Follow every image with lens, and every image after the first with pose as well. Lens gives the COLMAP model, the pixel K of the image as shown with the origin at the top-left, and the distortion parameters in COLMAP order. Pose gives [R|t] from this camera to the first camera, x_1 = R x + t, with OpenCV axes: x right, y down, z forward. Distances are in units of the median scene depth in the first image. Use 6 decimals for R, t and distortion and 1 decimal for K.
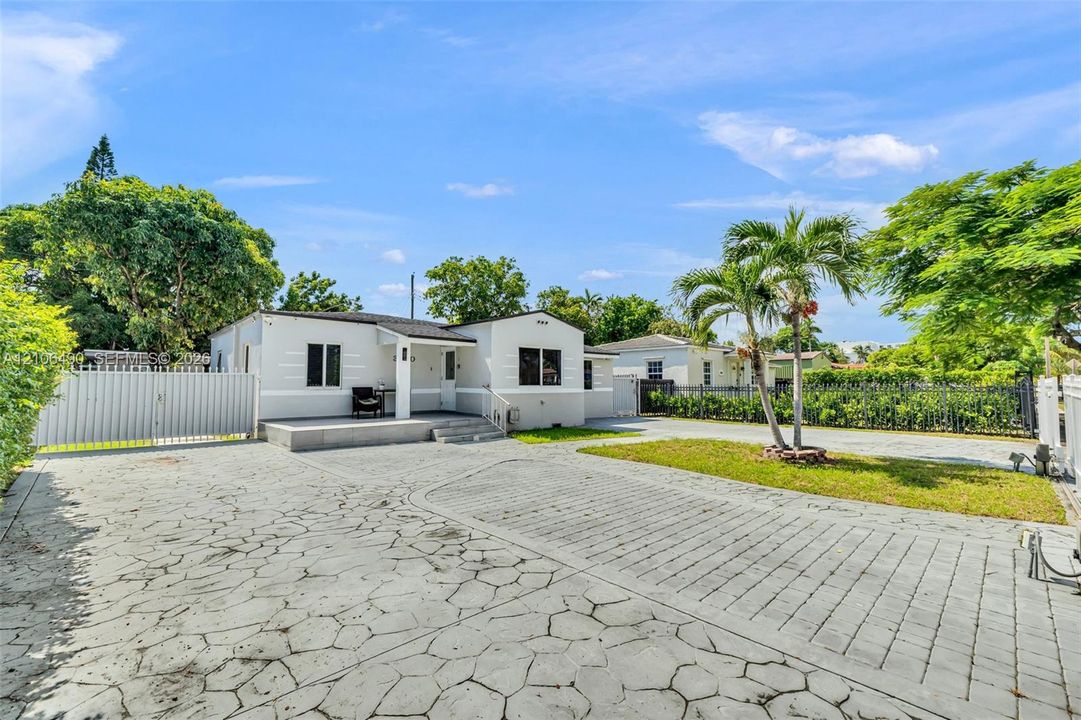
lens RADIAL K [[463.9, 0, 544.0], [0, 463.9, 351.5], [0, 0, 1]] dist [0.000877, -0.000174]
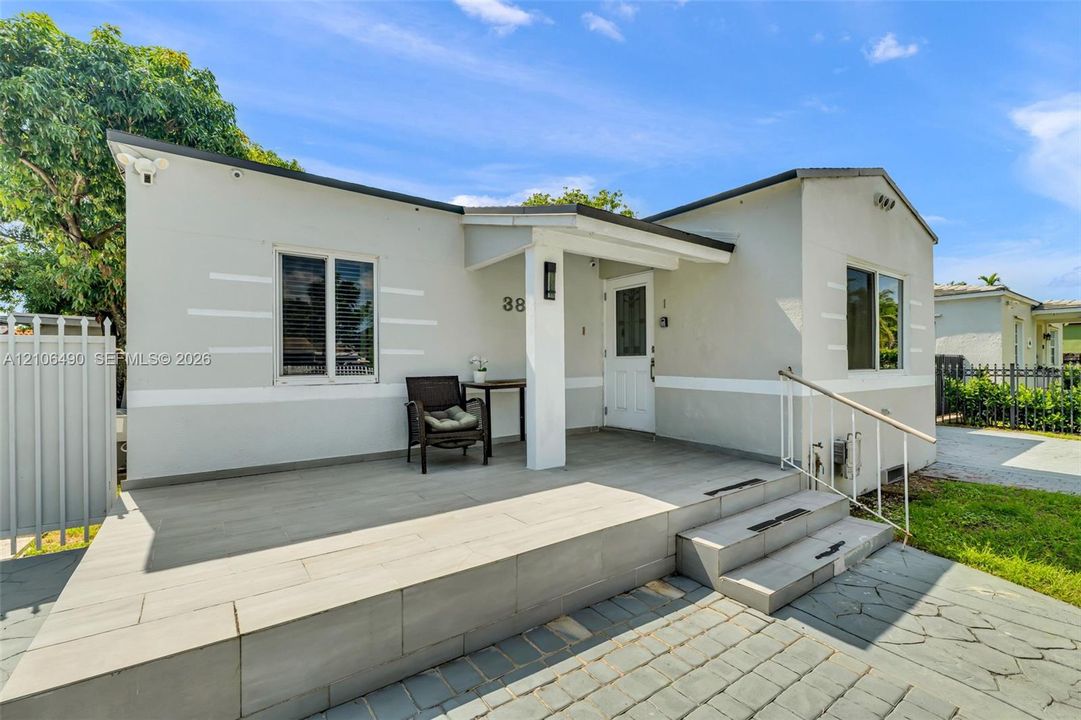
lens RADIAL K [[492.4, 0, 547.8], [0, 492.4, 363.6], [0, 0, 1]] dist [-0.002801, -0.000550]
pose [[0.992284, -0.003306, -0.123941, -0.250833], [0.011947, 0.997542, 0.069047, 0.040856], [0.123408, -0.069995, 0.989884, 0.622068]]
